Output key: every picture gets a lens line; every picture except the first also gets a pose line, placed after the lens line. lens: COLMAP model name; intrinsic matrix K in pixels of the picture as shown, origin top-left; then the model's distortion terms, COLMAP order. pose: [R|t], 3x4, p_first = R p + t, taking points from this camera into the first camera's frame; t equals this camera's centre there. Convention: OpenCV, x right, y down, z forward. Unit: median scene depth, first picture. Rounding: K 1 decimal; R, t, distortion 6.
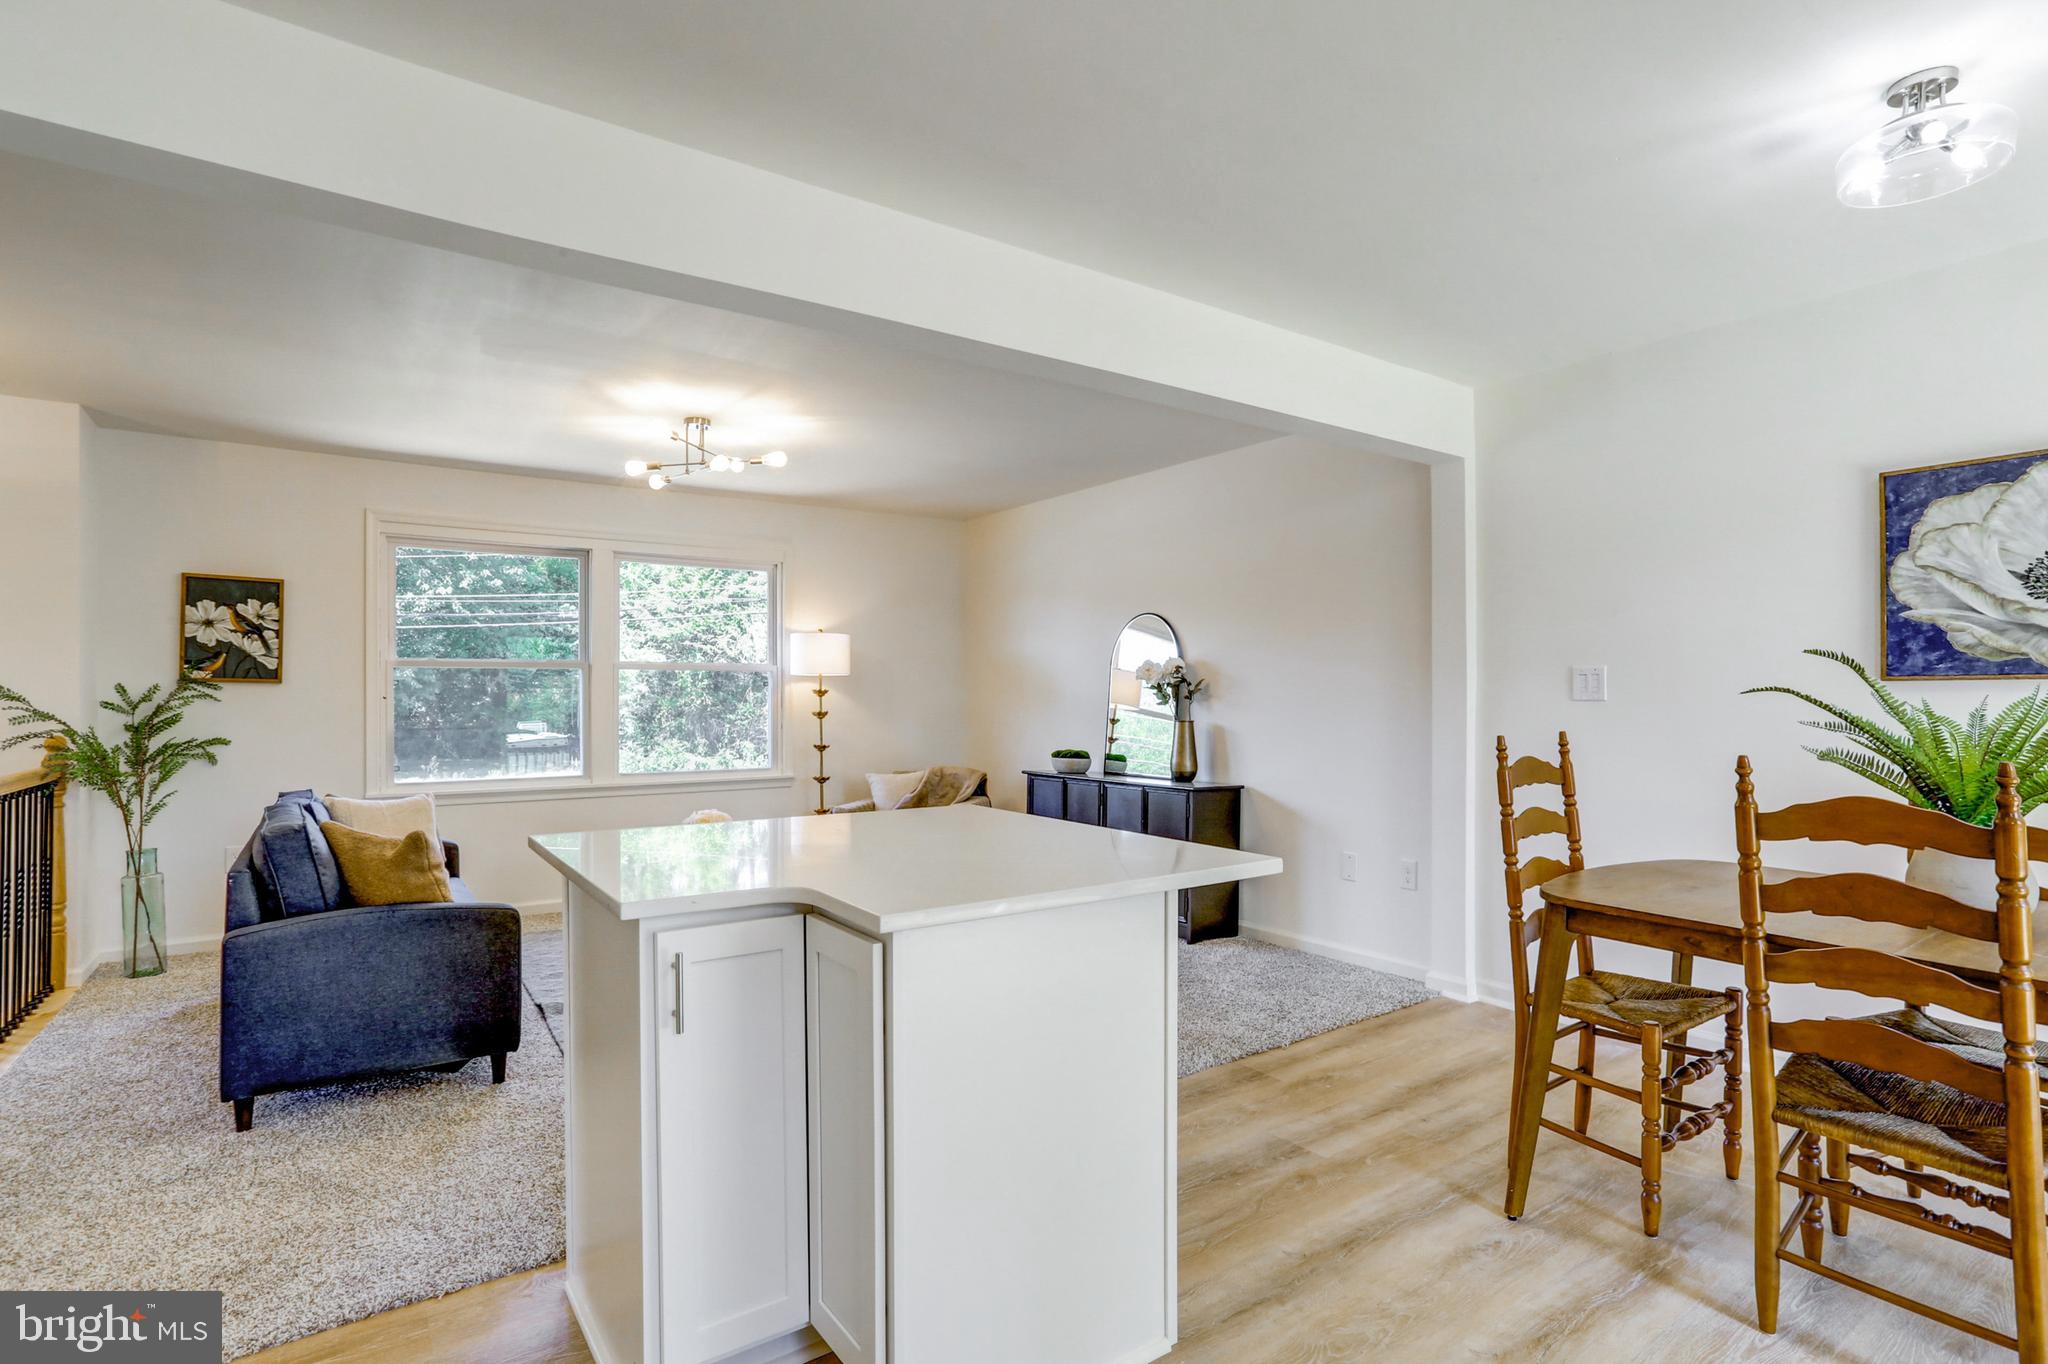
lens RADIAL K [[1017.9, 0, 1015.5], [0, 1017.9, 697.3], [0, 0, 1]] dist [-0.002633, 0.000268]
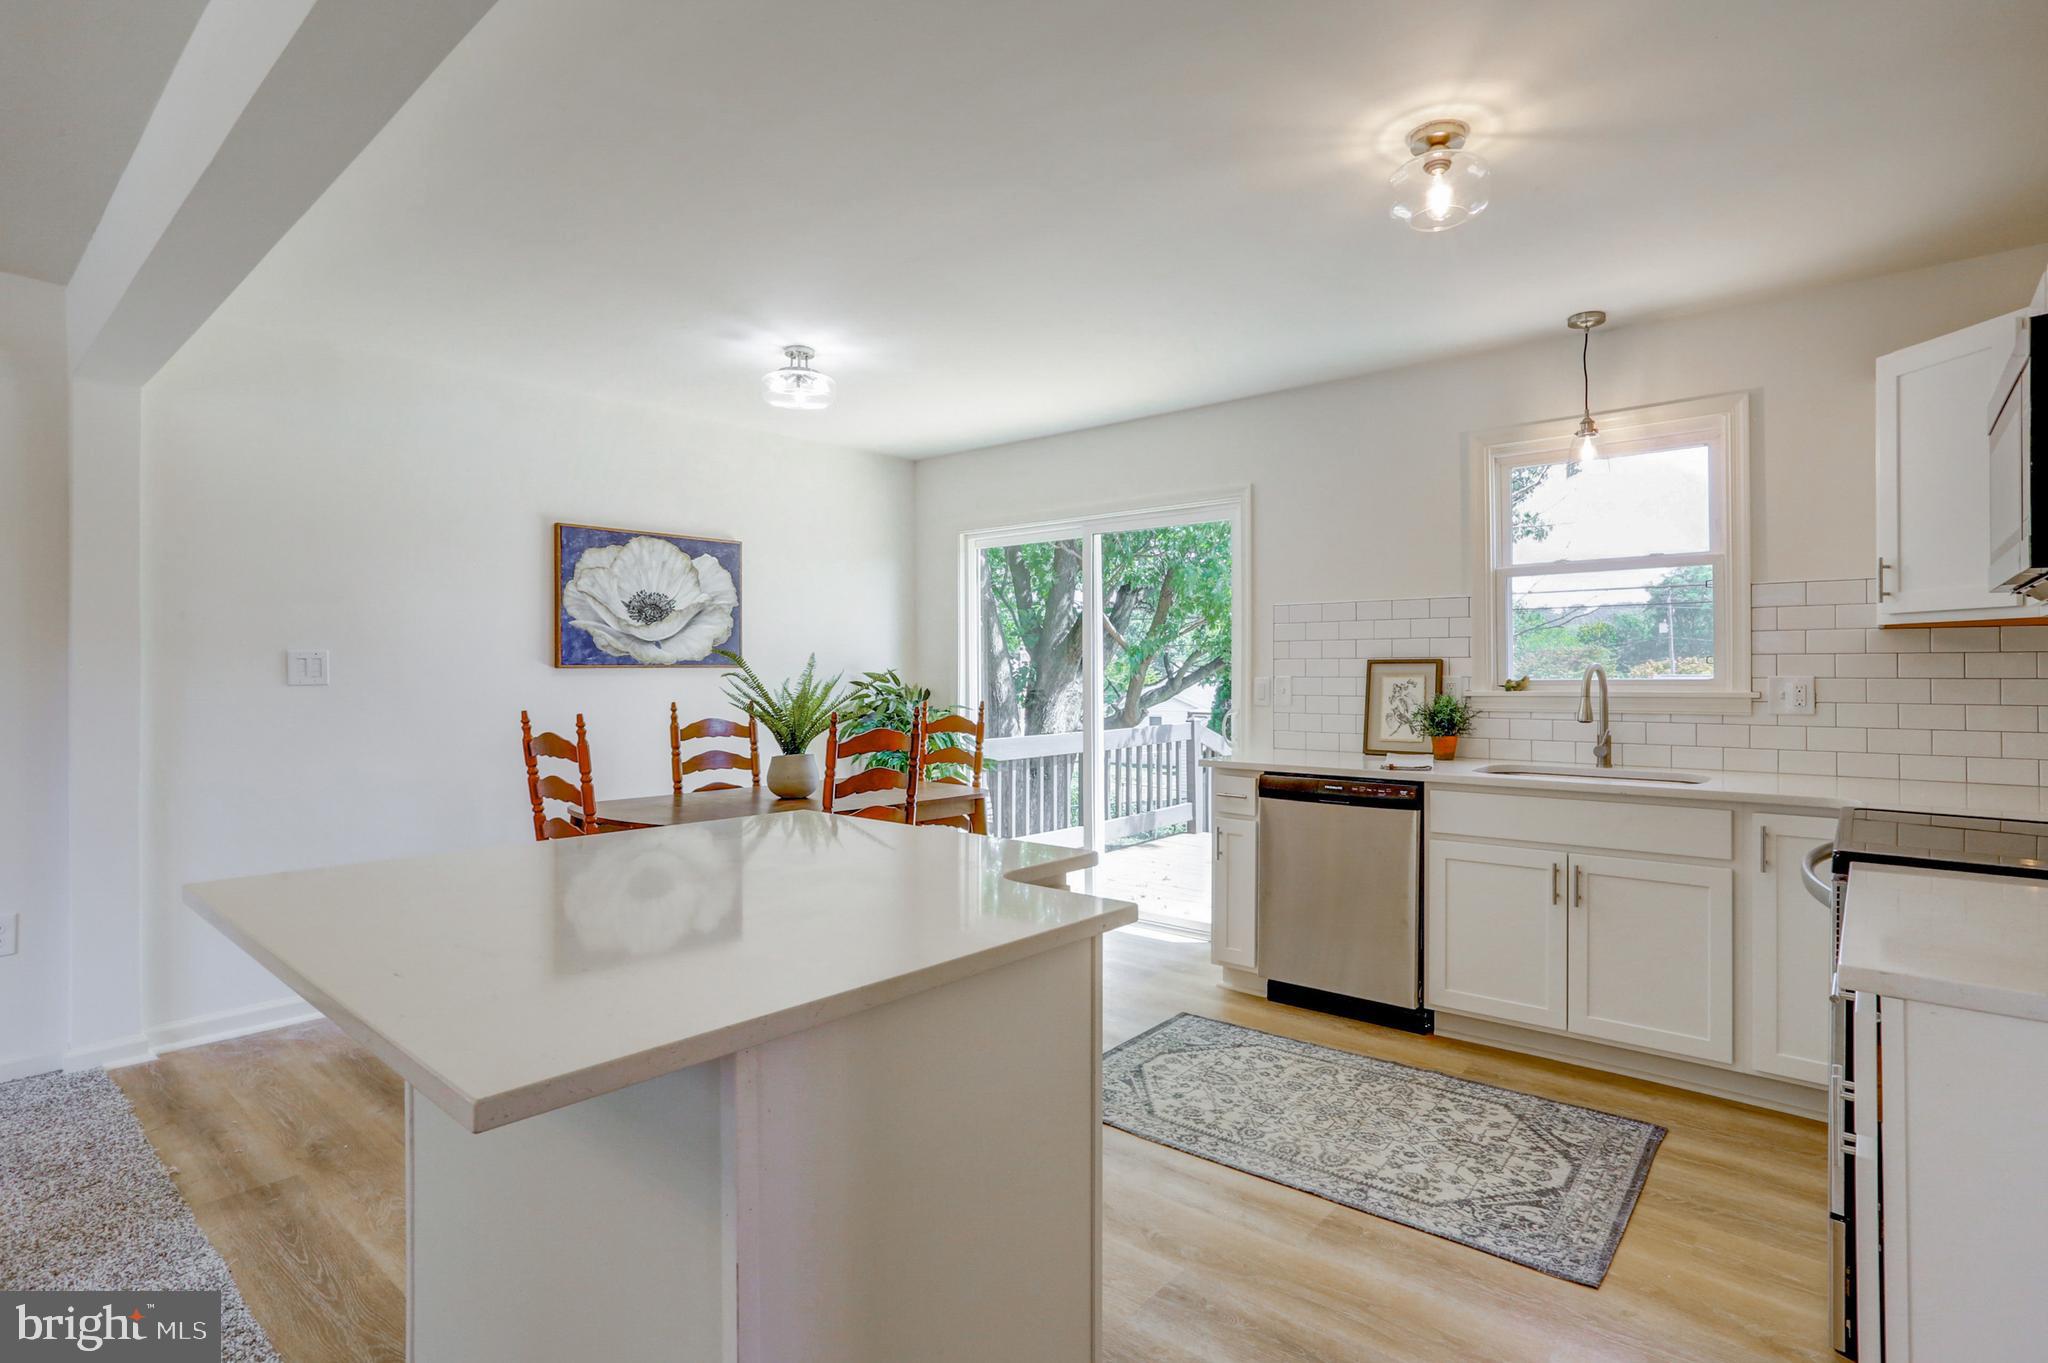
lens RADIAL K [[1020.7, 0, 1024.0], [0, 1020.7, 681.5], [0, 0, 1]] dist [-0.022209, 0.001747]
pose [[-0.254578, -0.004209, 0.967043, -0.404862], [0.007951, 0.999948, 0.006445, -0.000734], [-0.967020, 0.009330, -0.254531, 0.425342]]
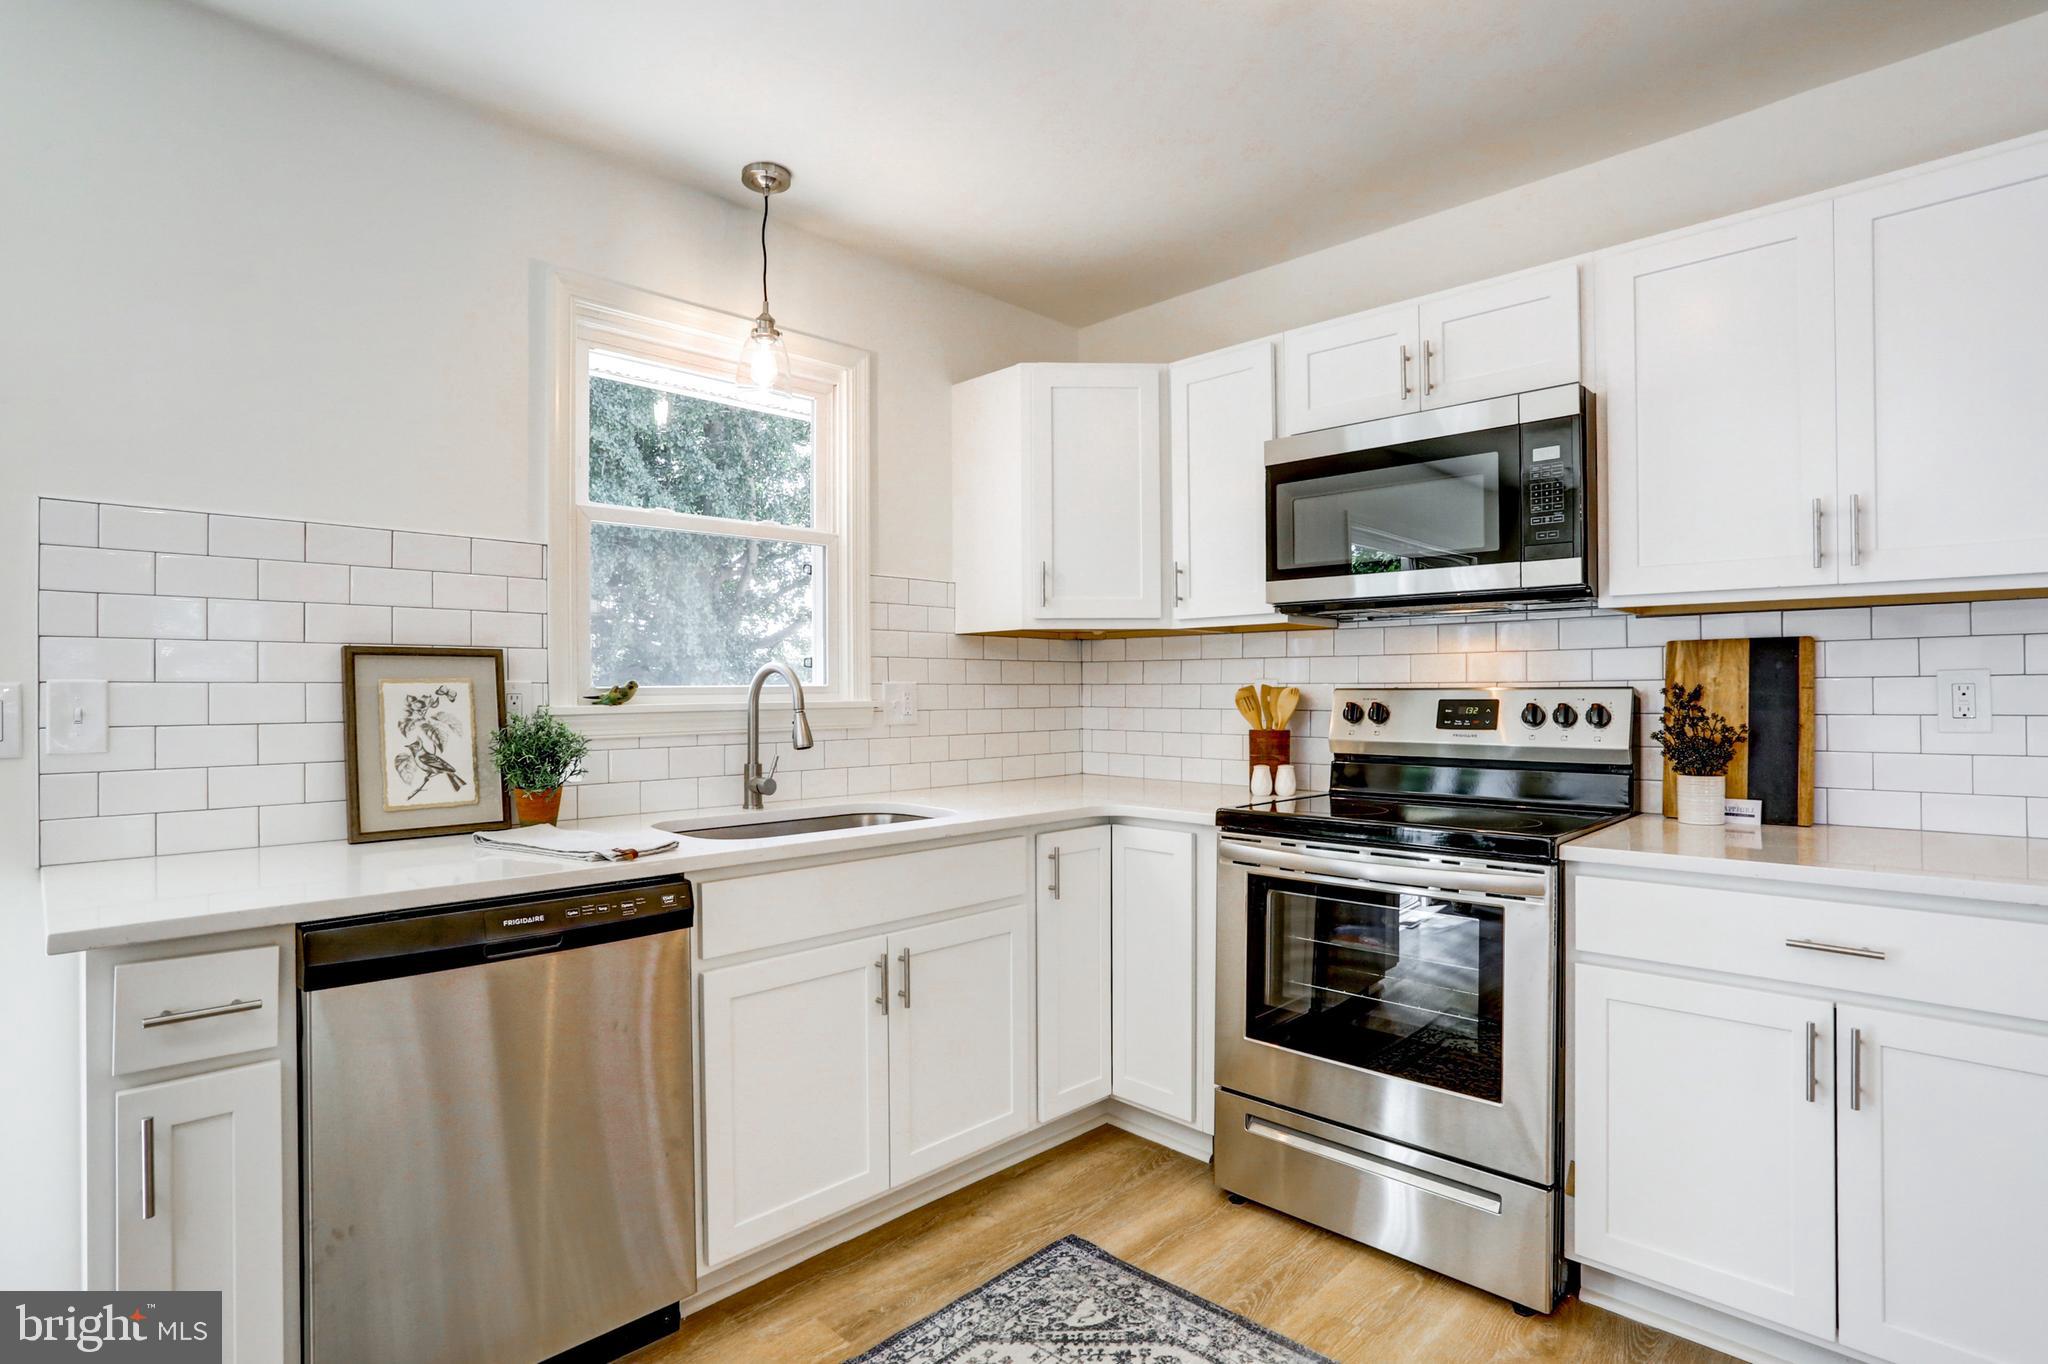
lens RADIAL K [[1029.5, 0, 1022.6], [0, 1029.5, 697.7], [0, 0, 1]] dist [-0.030557, 0.001271]
pose [[-0.979395, 0.008474, -0.201779, 0.152646], [0.005999, 0.999899, 0.012871, 0.005876], [0.201867, 0.011396, -0.979347, 0.382787]]
